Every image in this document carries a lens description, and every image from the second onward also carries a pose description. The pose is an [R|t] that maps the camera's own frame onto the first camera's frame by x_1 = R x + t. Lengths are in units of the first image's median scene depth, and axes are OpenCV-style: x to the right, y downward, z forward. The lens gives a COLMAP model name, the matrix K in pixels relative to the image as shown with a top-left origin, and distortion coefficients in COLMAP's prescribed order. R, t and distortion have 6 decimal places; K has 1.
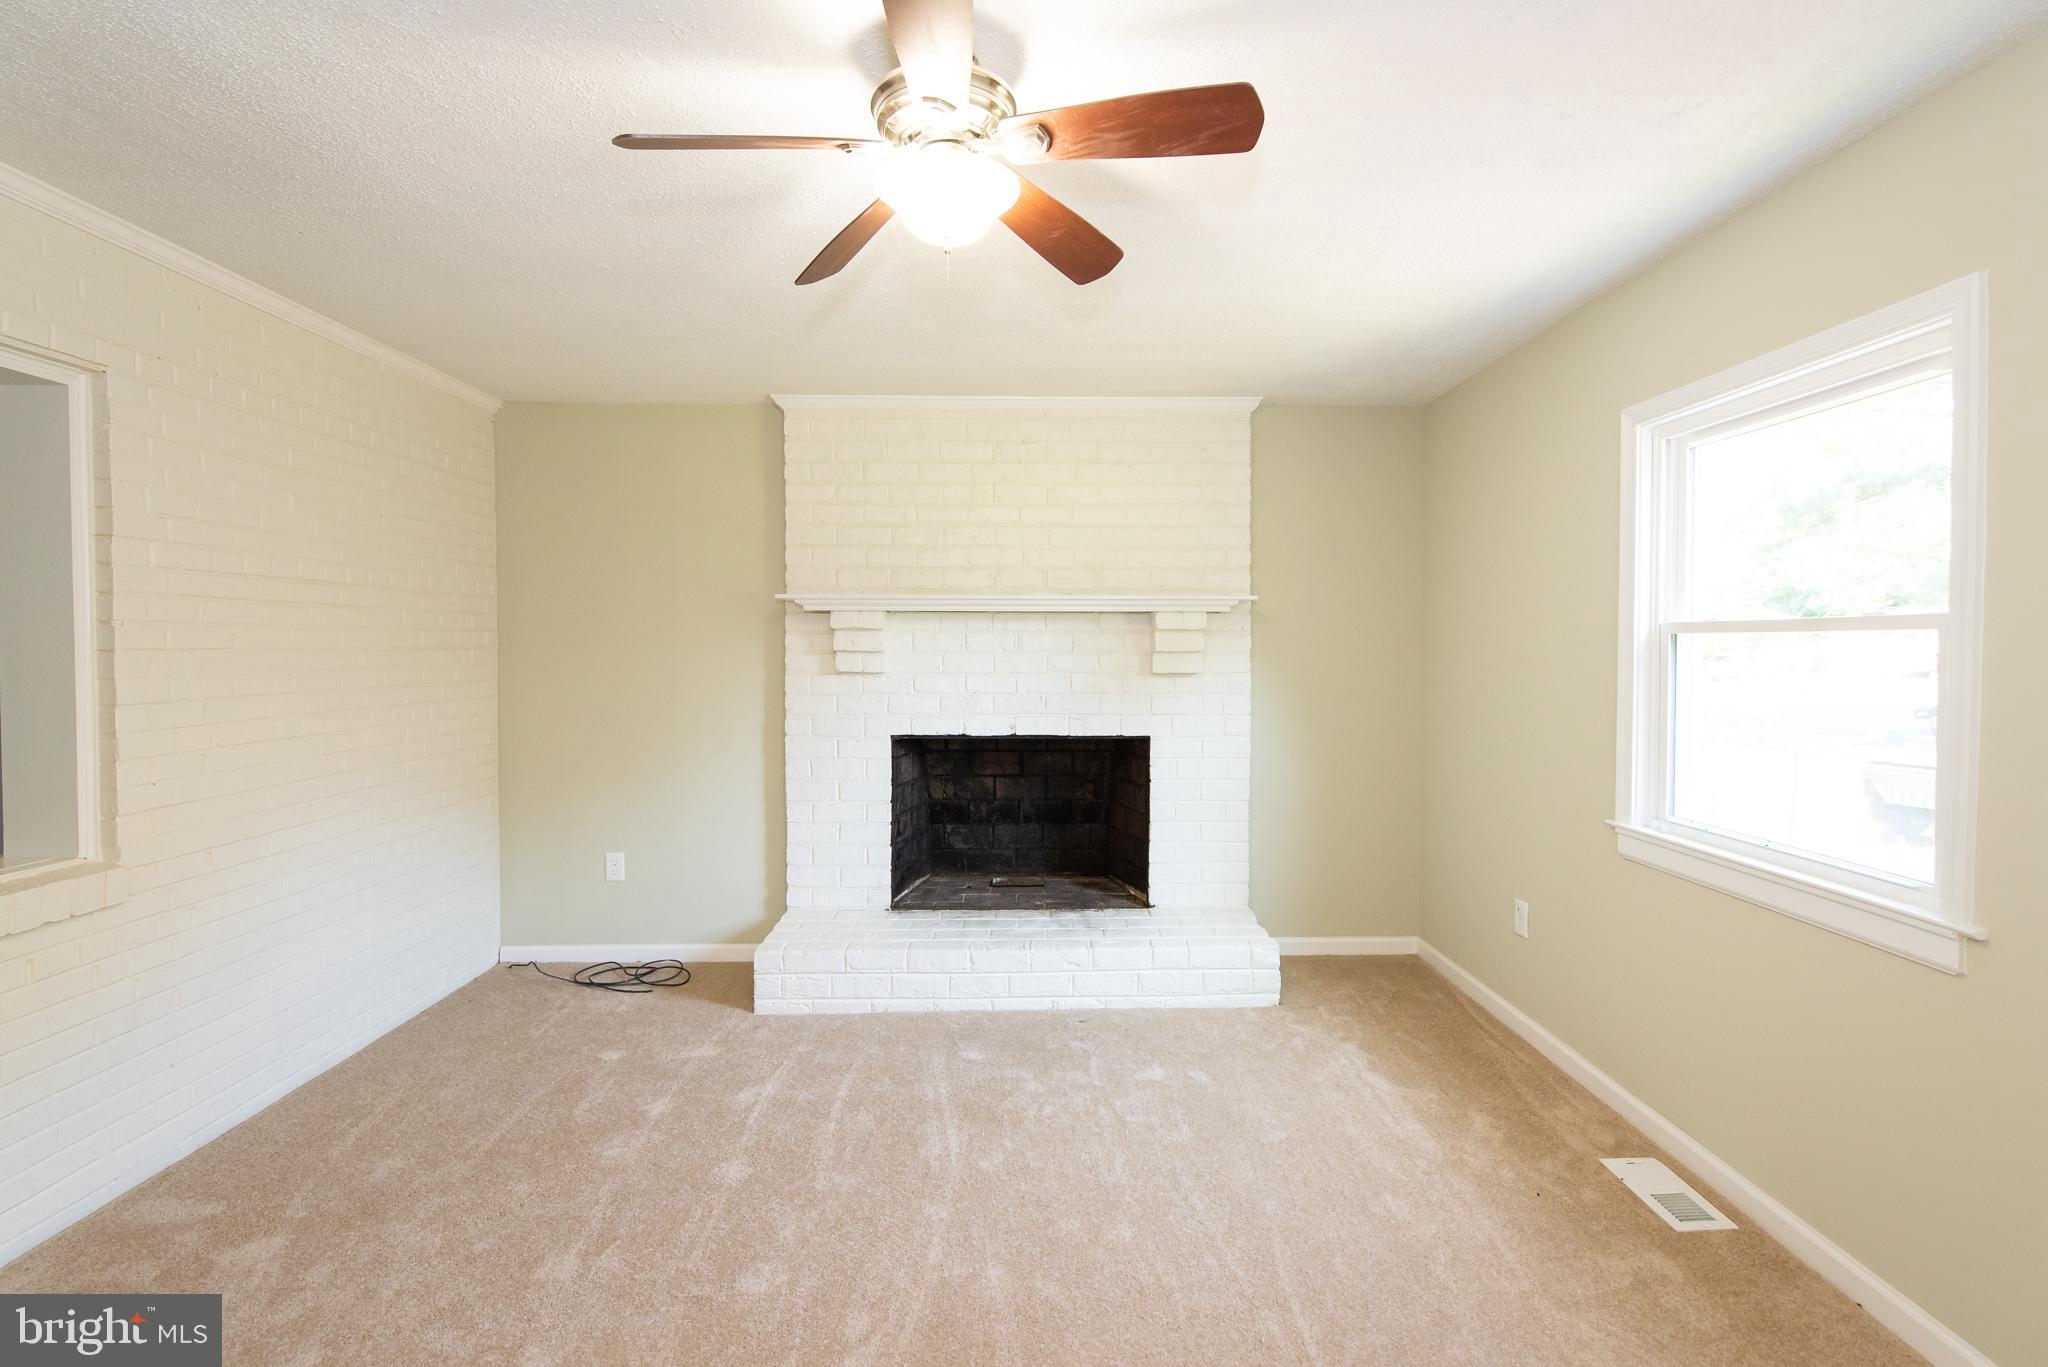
lens RADIAL K [[936.8, 0, 1040.6], [0, 936.8, 665.6], [0, 0, 1]] dist [0.000231, 0.000244]
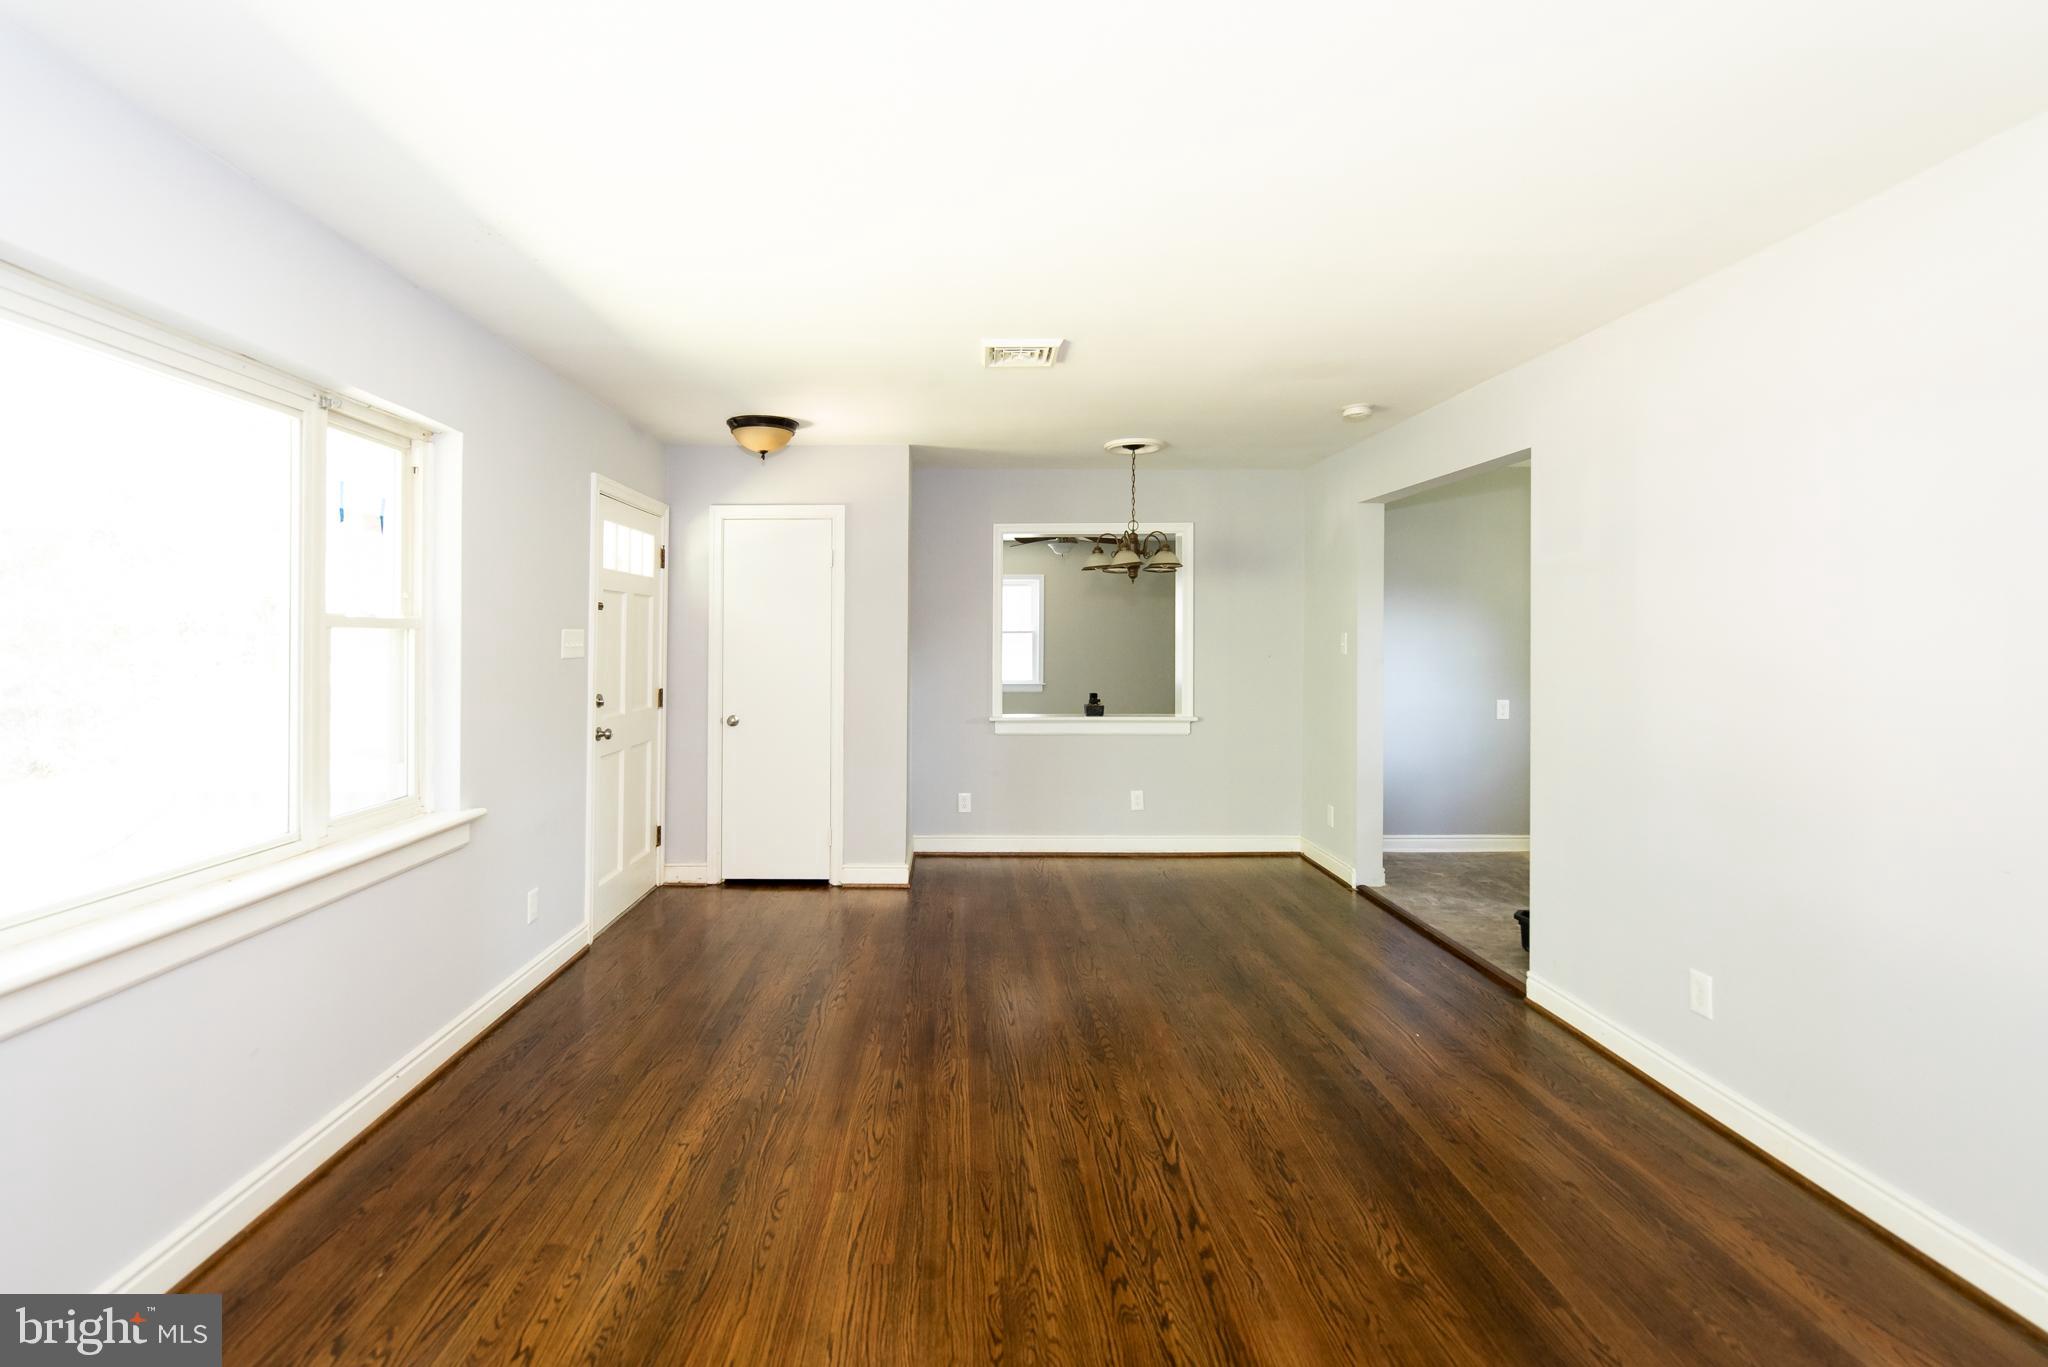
lens RADIAL K [[914.9, 0, 948.2], [0, 914.9, 631.3], [0, 0, 1]] dist [-0.001323, -0.000226]
pose [[0.041415, 0.009419, 0.999098, -2.125109], [0.020662, 0.999734, -0.010282, -0.004512], [-0.998928, 0.021069, 0.041209, 0.614667]]
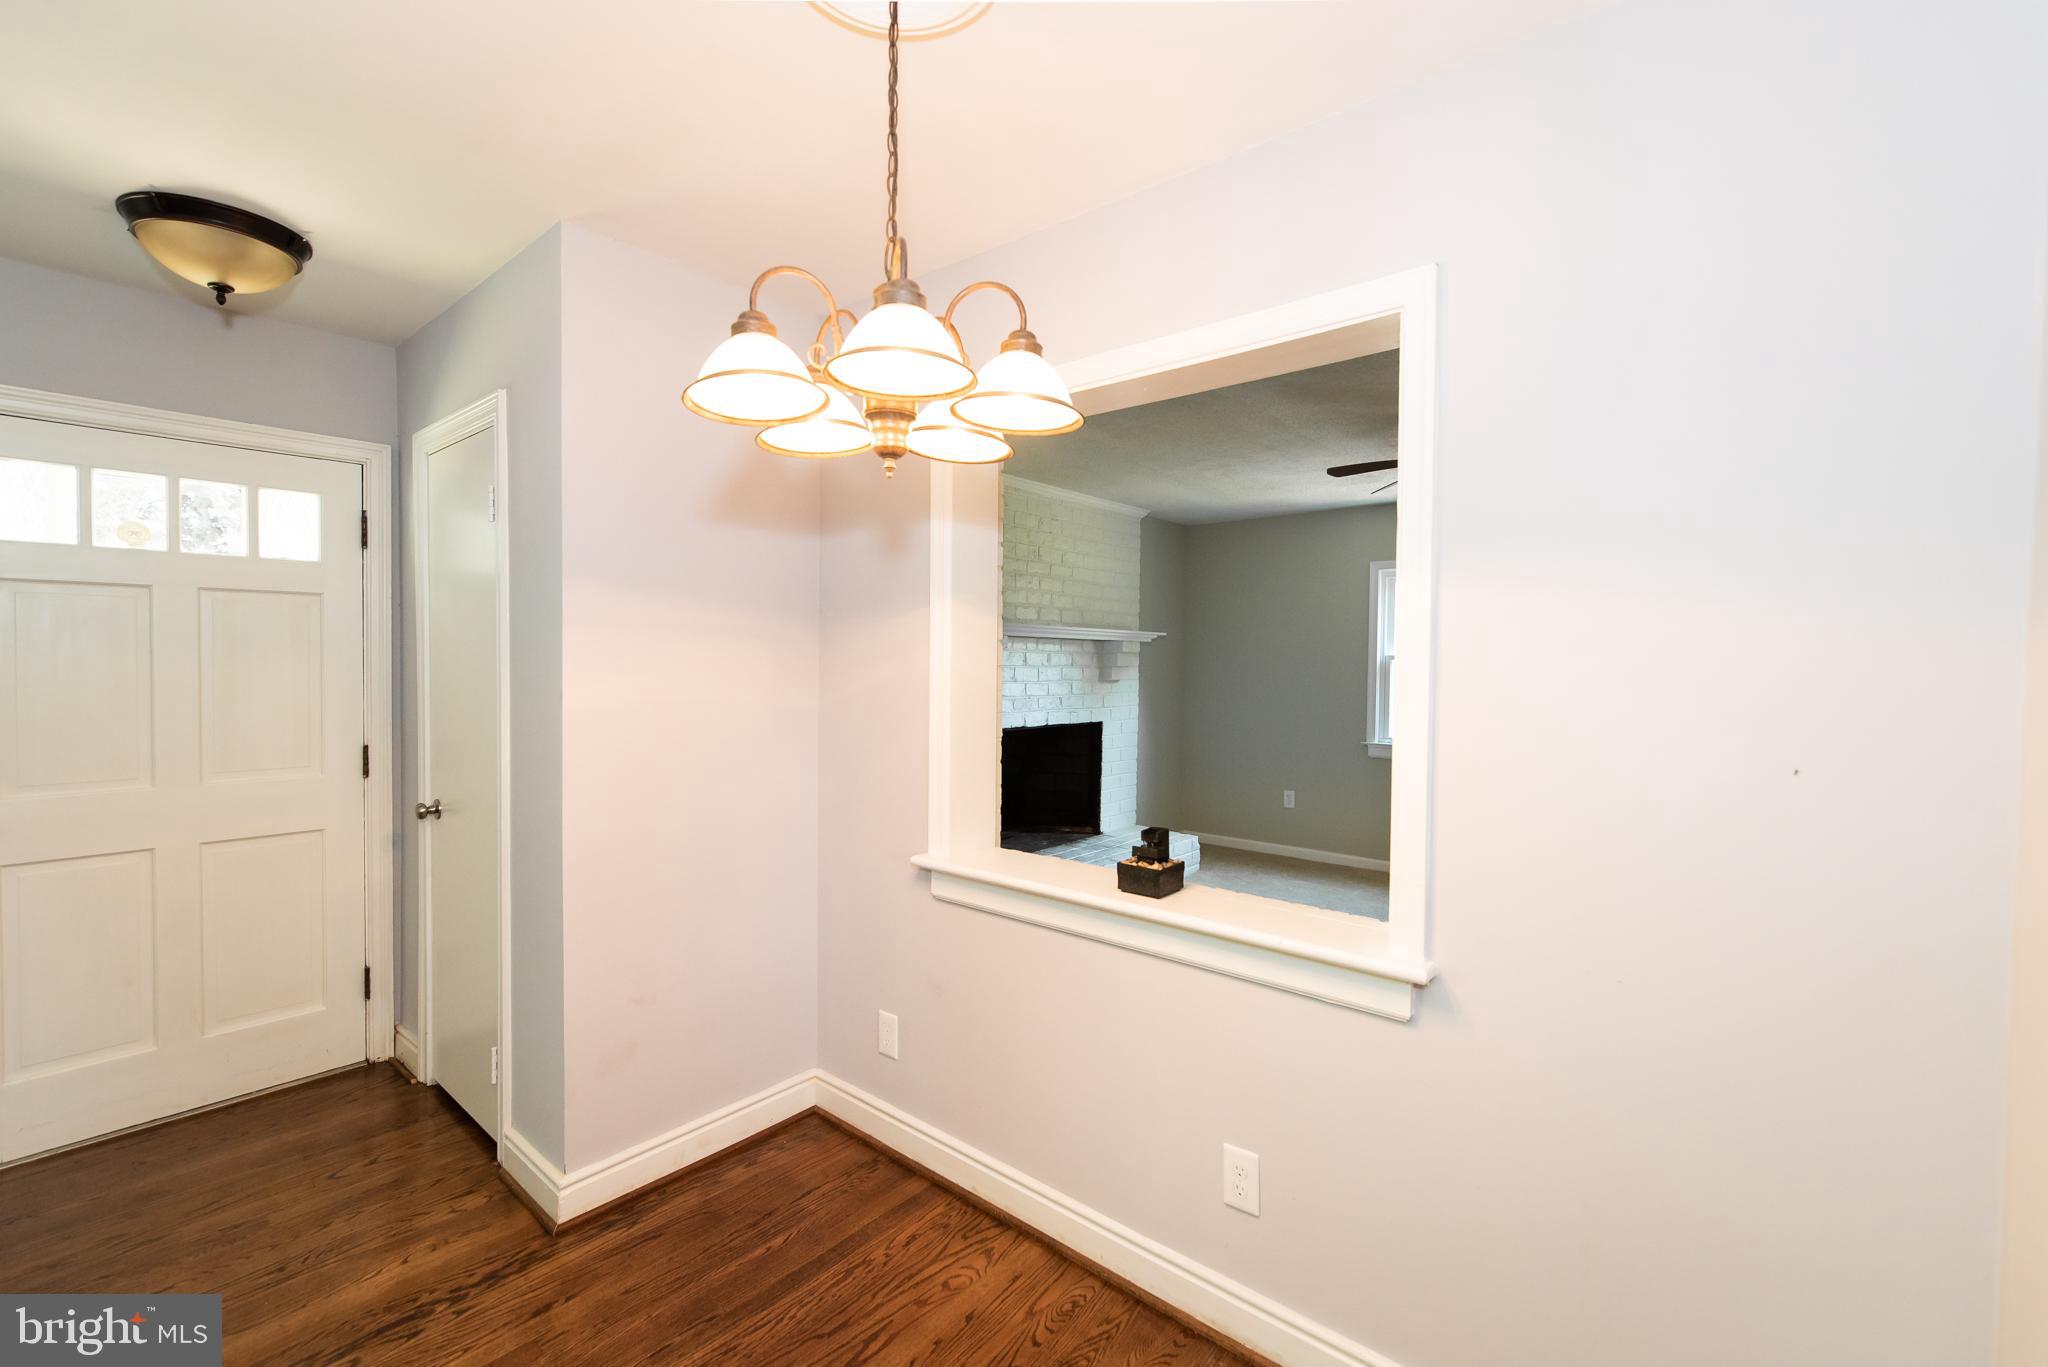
lens RADIAL K [[875.0, 0, 1020.2], [0, 875.0, 678.3], [0, 0, 1]] dist [-0.000603, -0.000192]
pose [[0.665087, -0.008314, 0.746720, -1.054767], [0.007611, 0.999962, 0.004355, -0.002584], [-0.746727, 0.002787, 0.665125, 0.151835]]
